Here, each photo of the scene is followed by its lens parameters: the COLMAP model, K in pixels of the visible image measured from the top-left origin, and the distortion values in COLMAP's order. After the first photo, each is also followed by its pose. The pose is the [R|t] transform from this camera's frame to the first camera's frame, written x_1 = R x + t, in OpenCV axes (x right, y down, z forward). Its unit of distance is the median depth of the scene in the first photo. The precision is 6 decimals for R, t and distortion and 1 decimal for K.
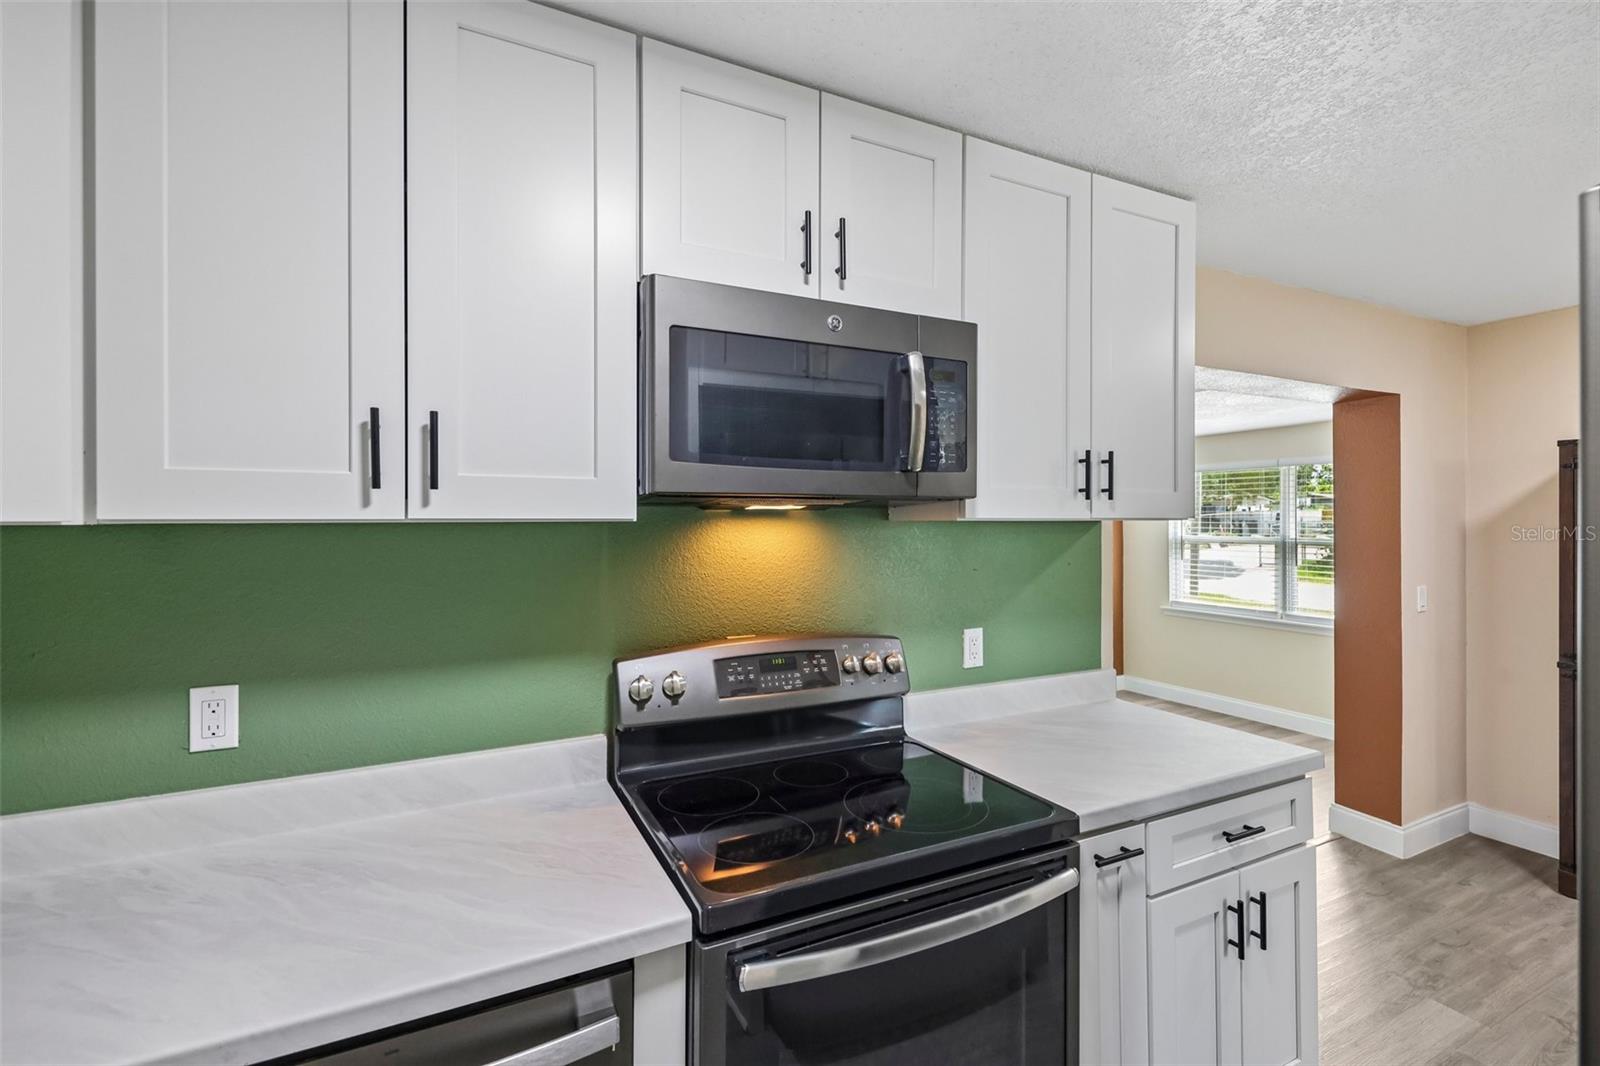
lens RADIAL K [[704.0, 0, 799.2], [0, 704.0, 521.7], [0, 0, 1]] dist [0.006849, -0.000903]
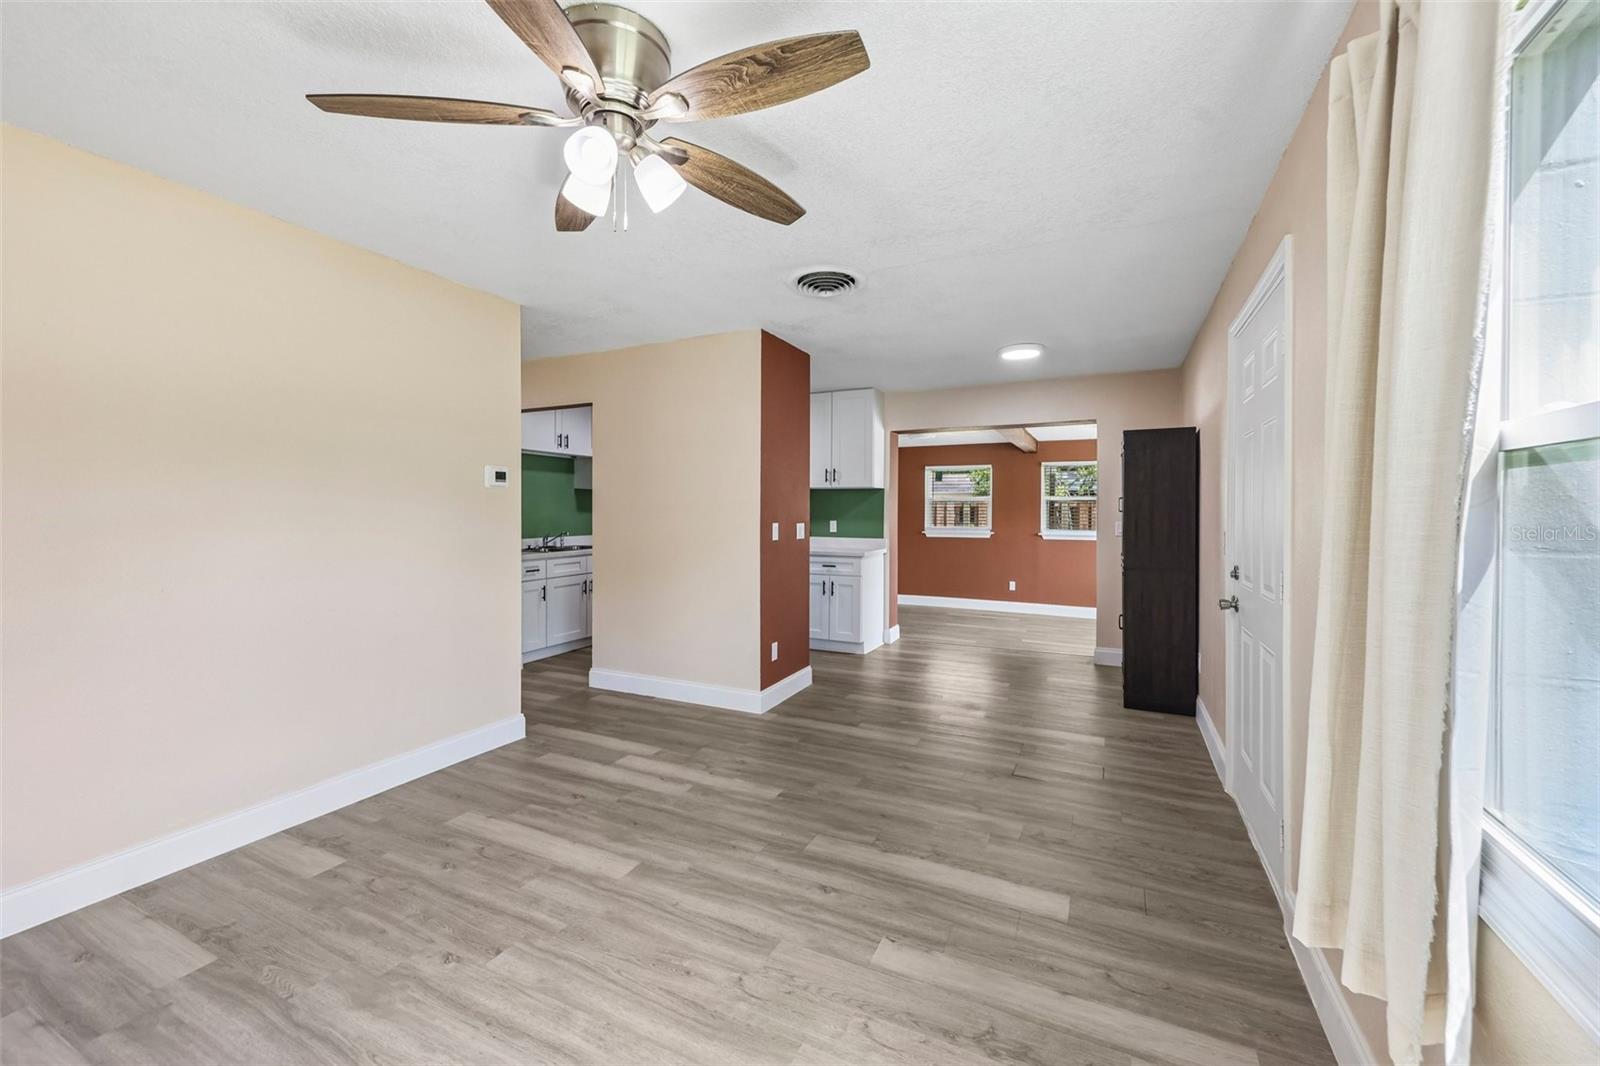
lens RADIAL K [[629.7, 0, 805.8], [0, 629.7, 525.1], [0, 0, 1]] dist [0.019193, -0.005752]
pose [[0.619672, 0.024097, -0.784491, 3.478381], [-0.005995, 0.999645, 0.025970, 0.128469], [0.784838, -0.011390, 0.619596, -1.344903]]
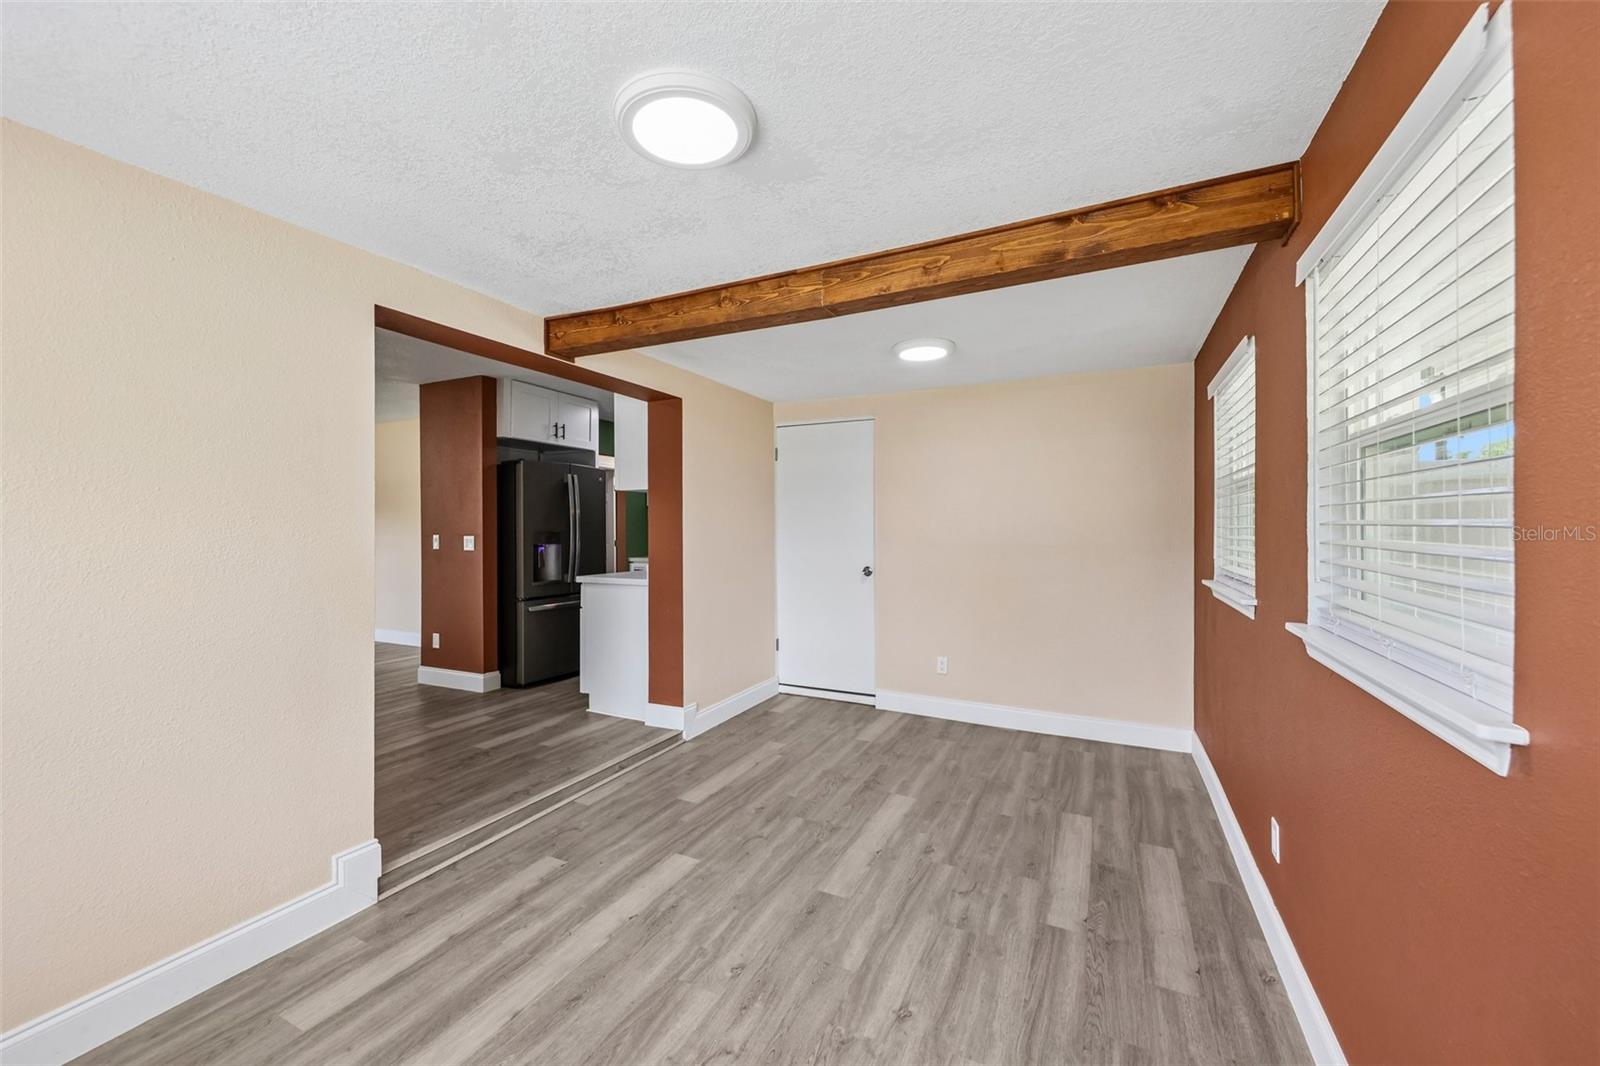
lens RADIAL K [[629.7, 0, 775.3], [0, 629.7, 526.1], [0, 0, 1]] dist [0.019193, -0.005752]
pose [[-0.803703, 0.011615, -0.594918, 1.822113], [0.012296, 0.999920, 0.002911, 0.149261], [0.594904, -0.004976, -0.803781, 3.953541]]
